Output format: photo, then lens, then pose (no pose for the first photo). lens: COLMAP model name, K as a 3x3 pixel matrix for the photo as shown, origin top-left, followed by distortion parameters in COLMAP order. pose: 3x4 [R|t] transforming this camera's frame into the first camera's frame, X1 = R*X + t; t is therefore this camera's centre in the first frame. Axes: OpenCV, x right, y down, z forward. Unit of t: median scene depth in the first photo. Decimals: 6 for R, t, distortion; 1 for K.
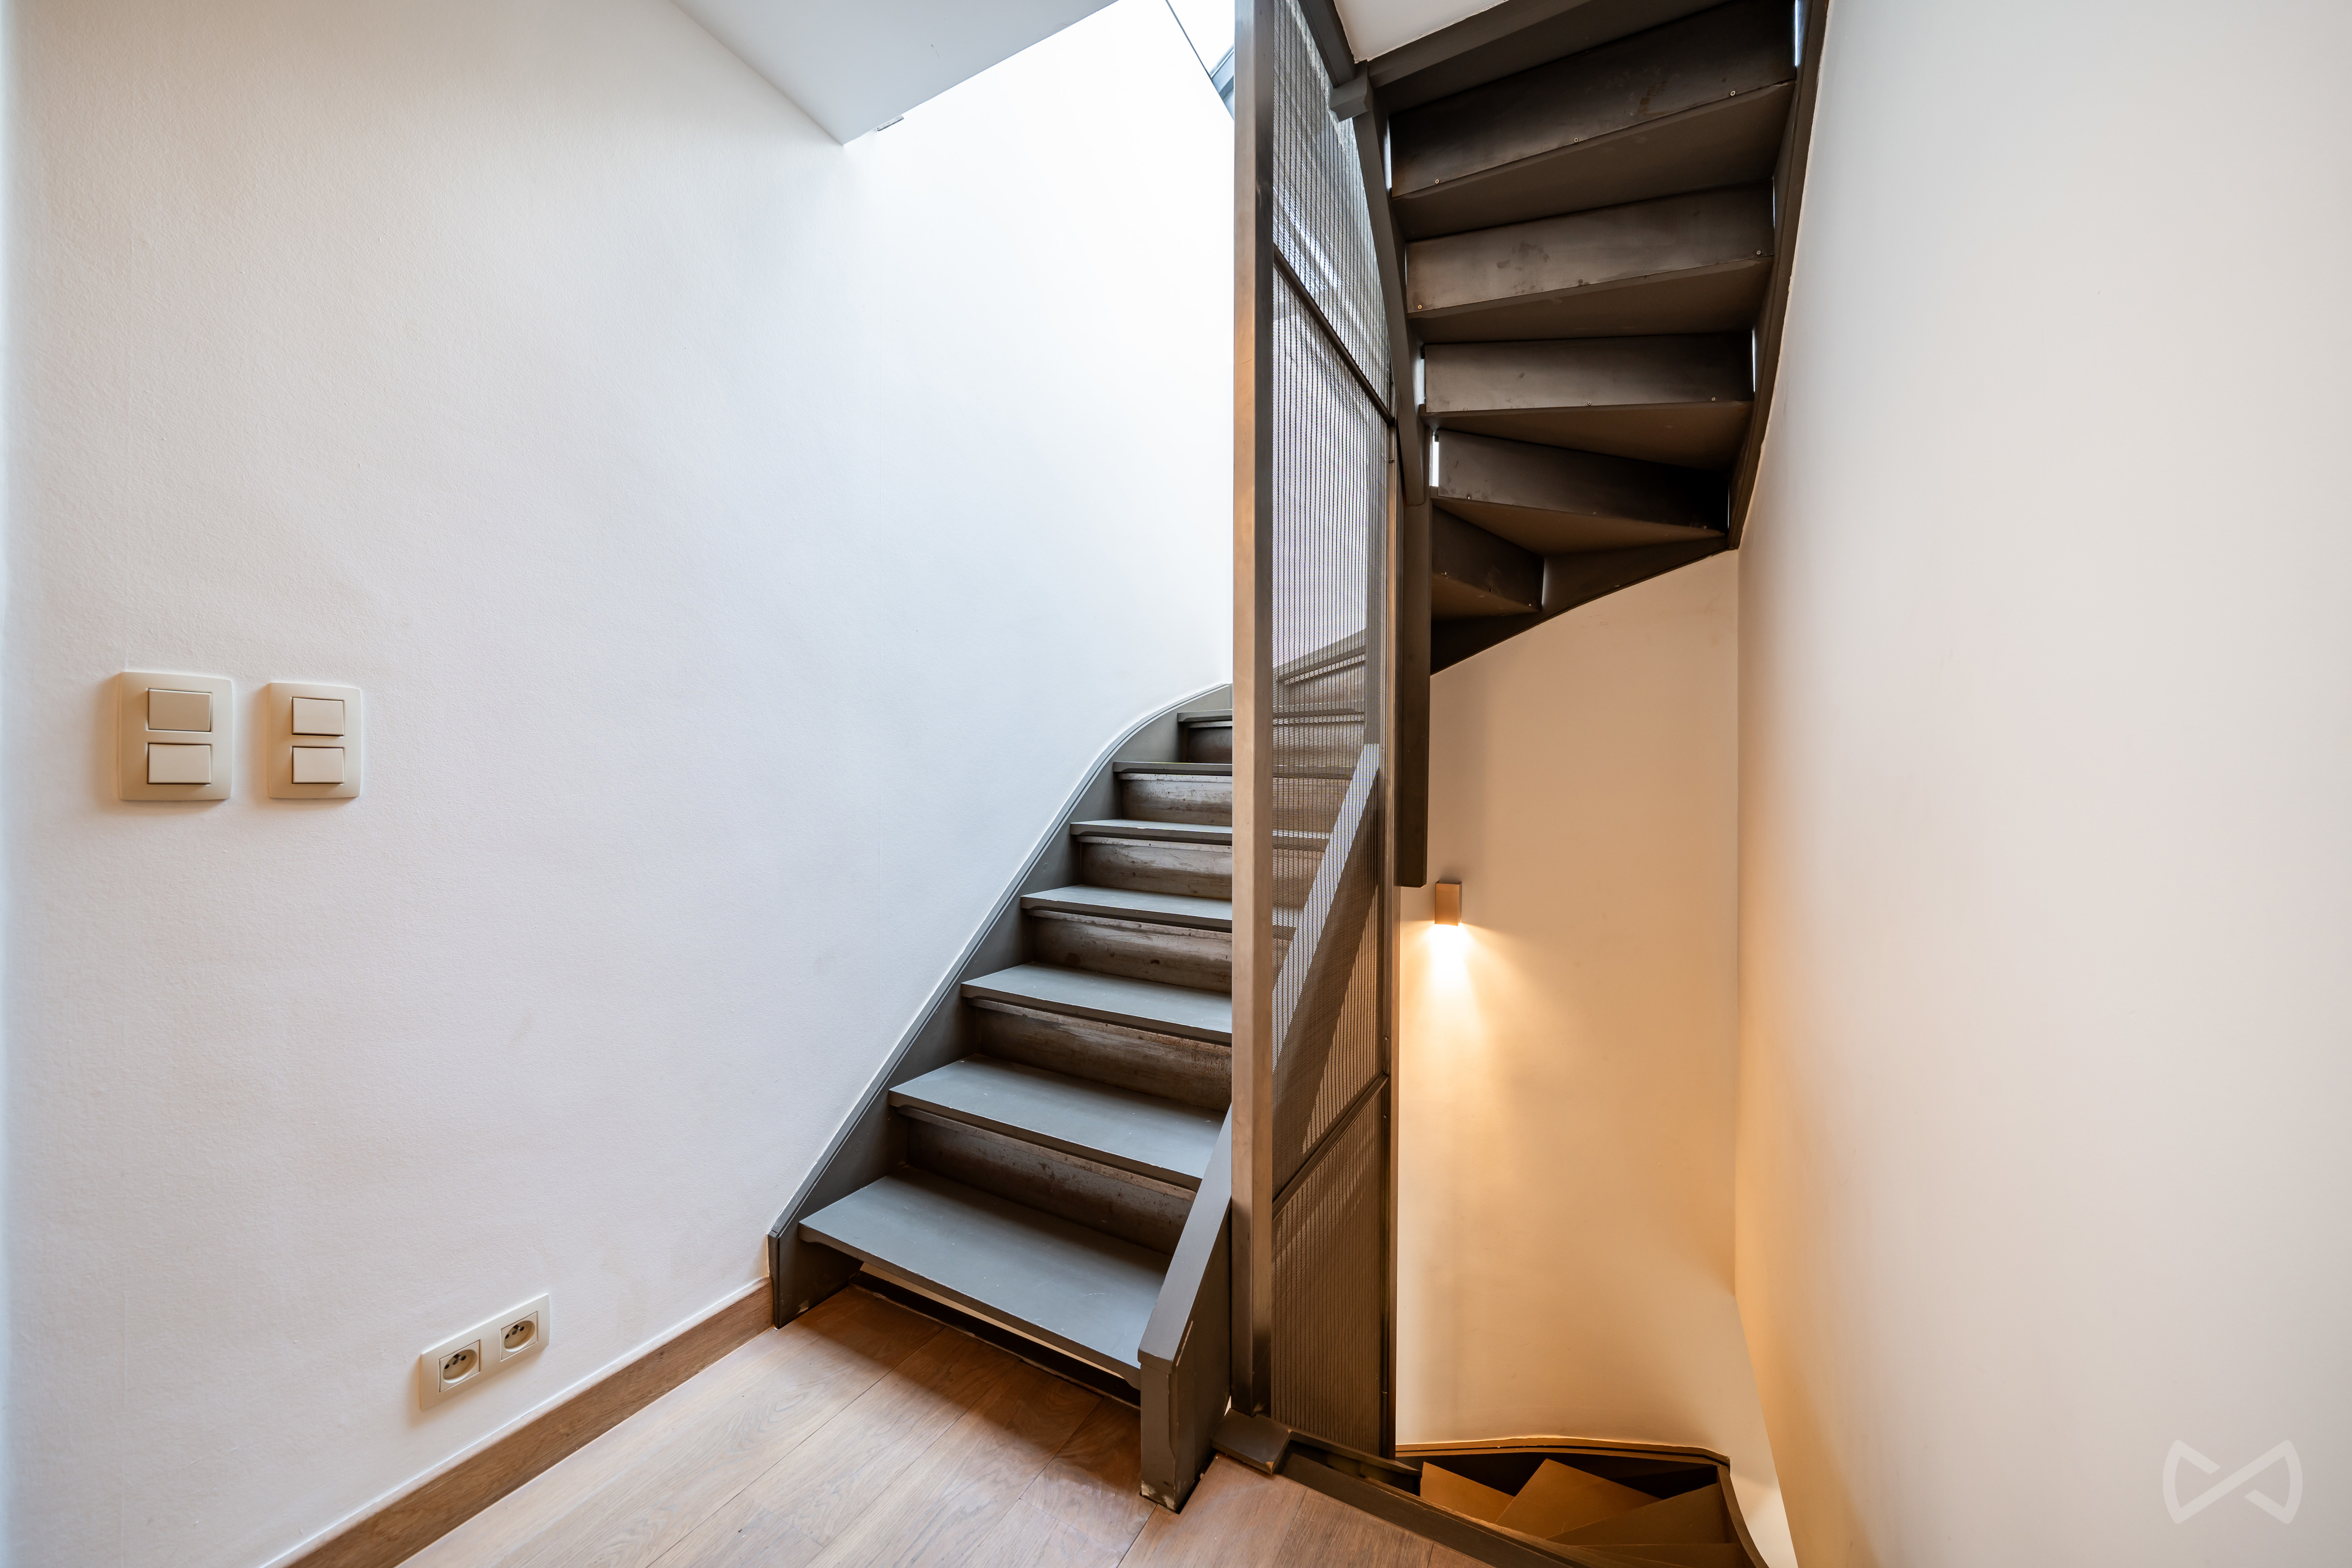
lens RADIAL K [[804.1, 0, 1182.3], [0, 804.1, 776.6], [0, 0, 1]] dist [-0.002944, -0.000369]
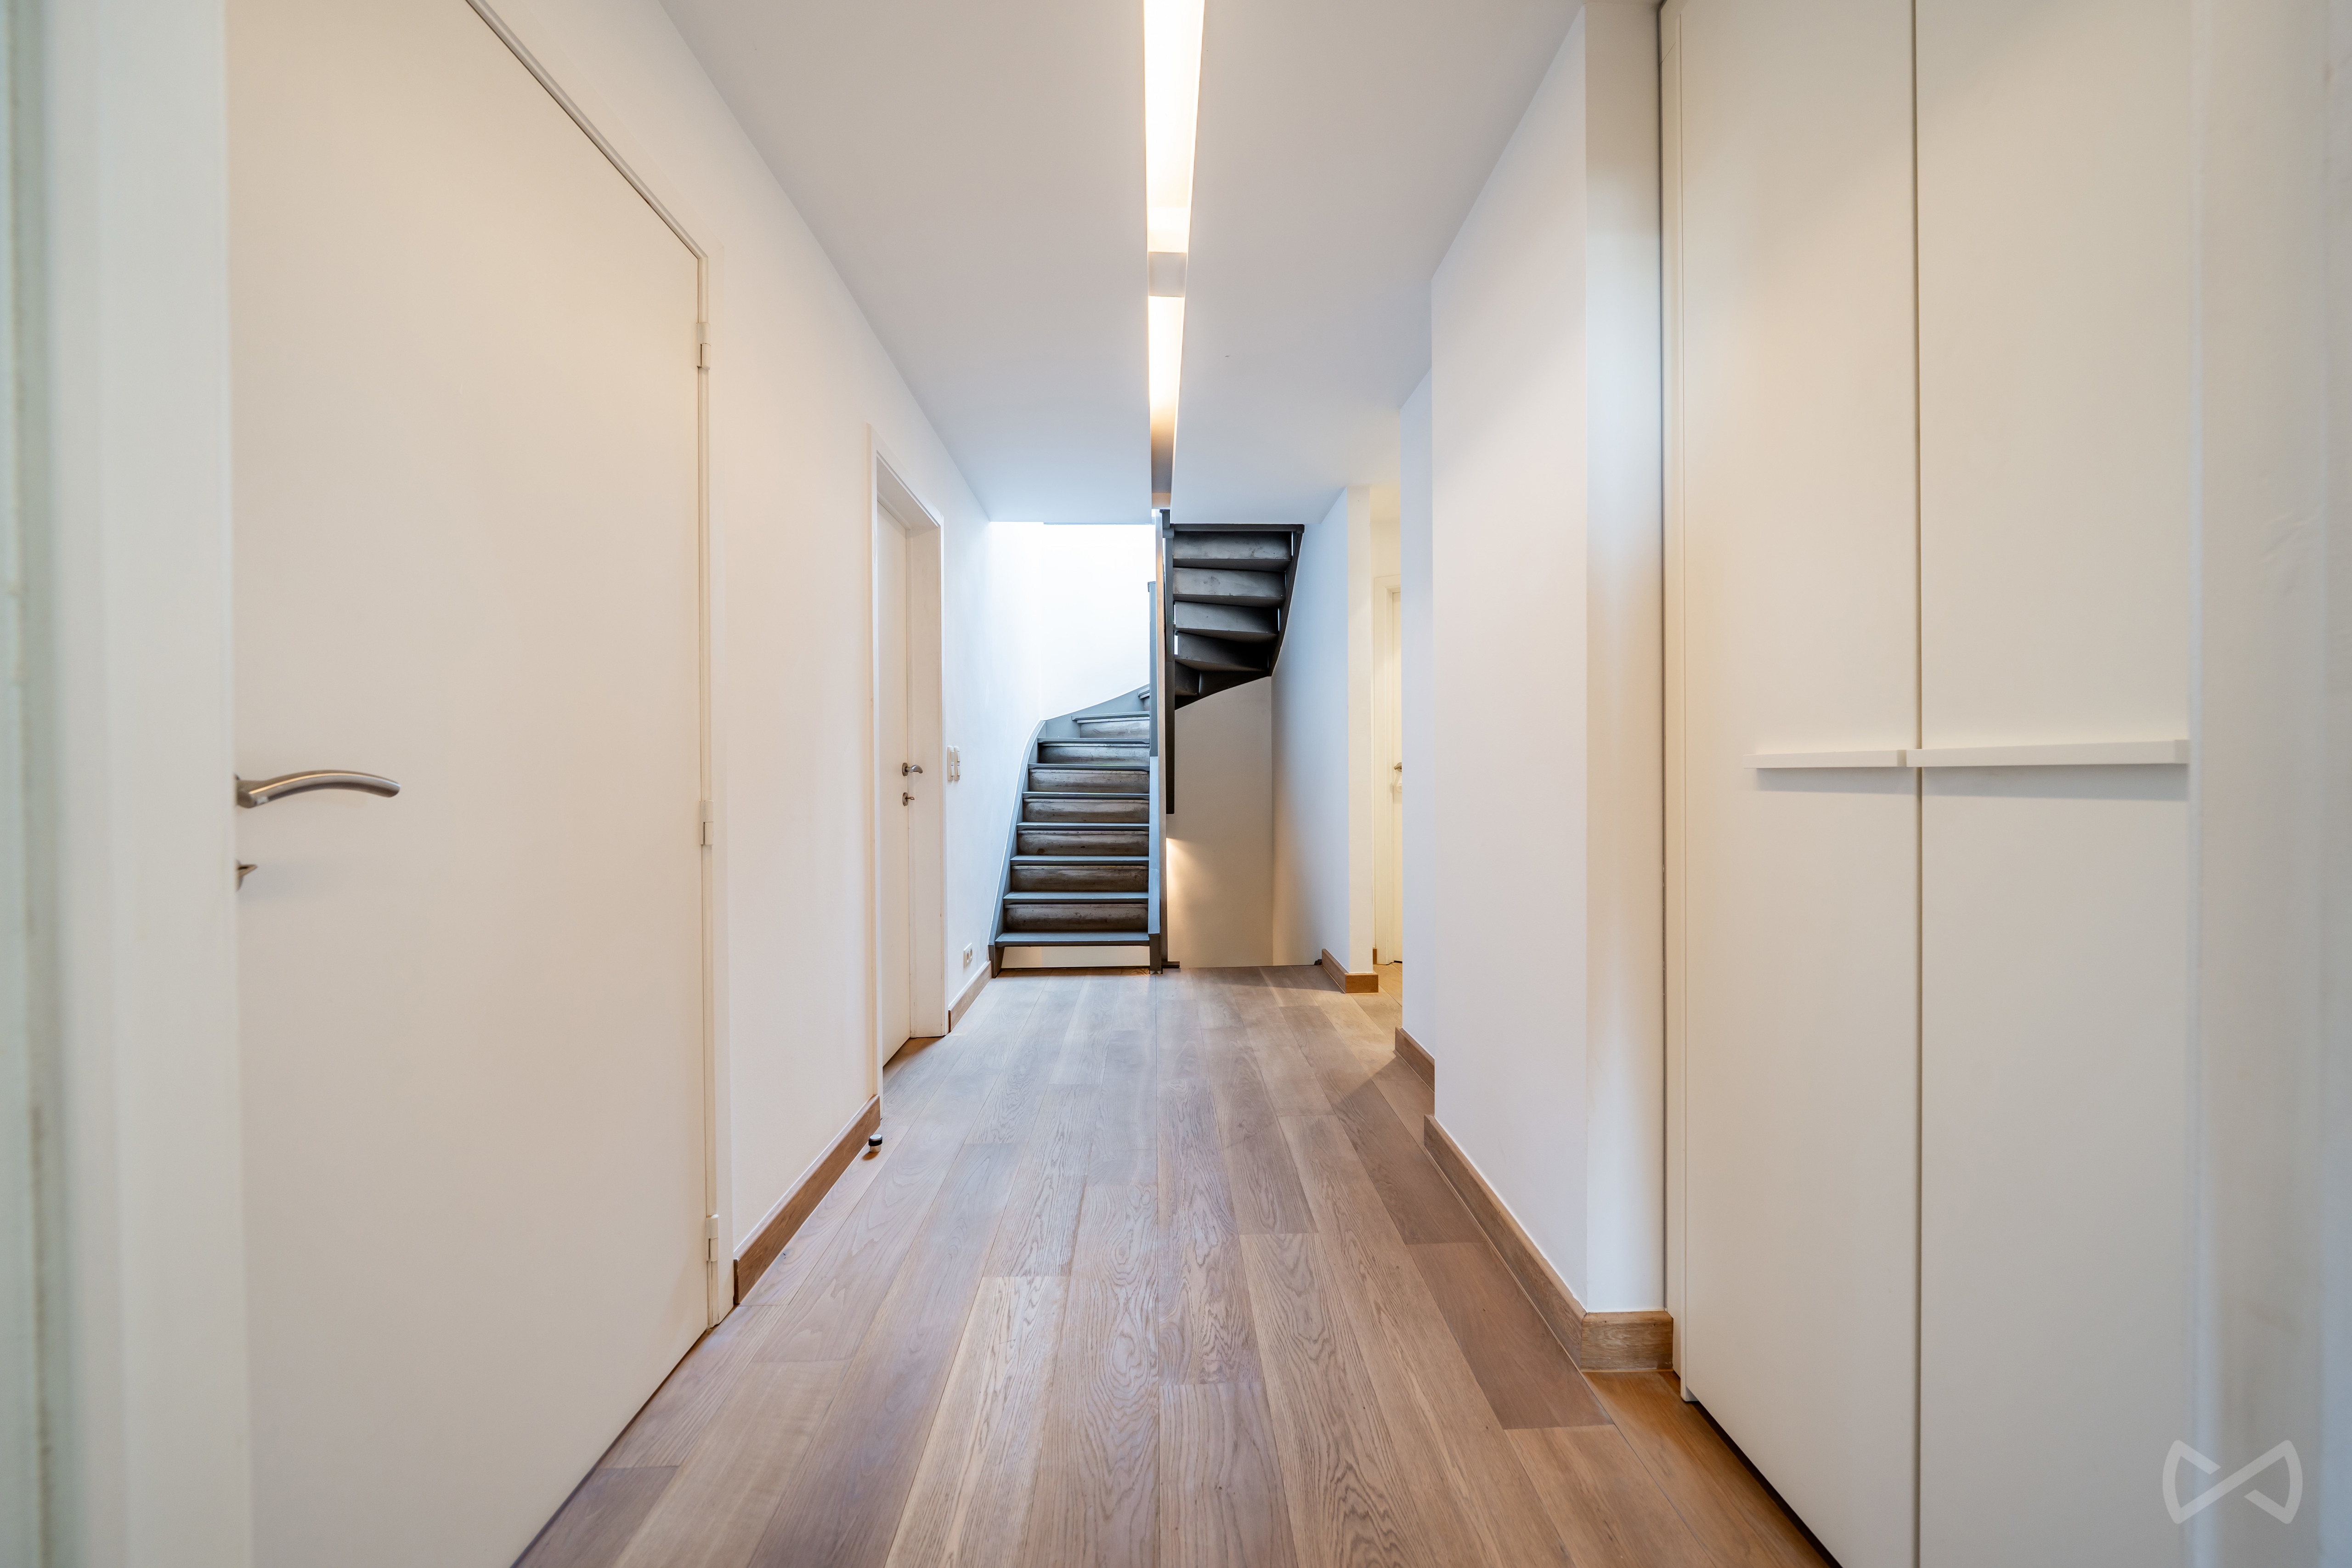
lens RADIAL K [[804.3, 0, 1177.9], [0, 804.3, 777.4], [0, 0, 1]] dist [-0.002944, -0.000369]
pose [[0.865614, -0.012093, 0.500566, -0.933344], [0.007369, 0.999908, 0.011413, -0.004572], [-0.500658, -0.006190, 0.865623, -1.165676]]
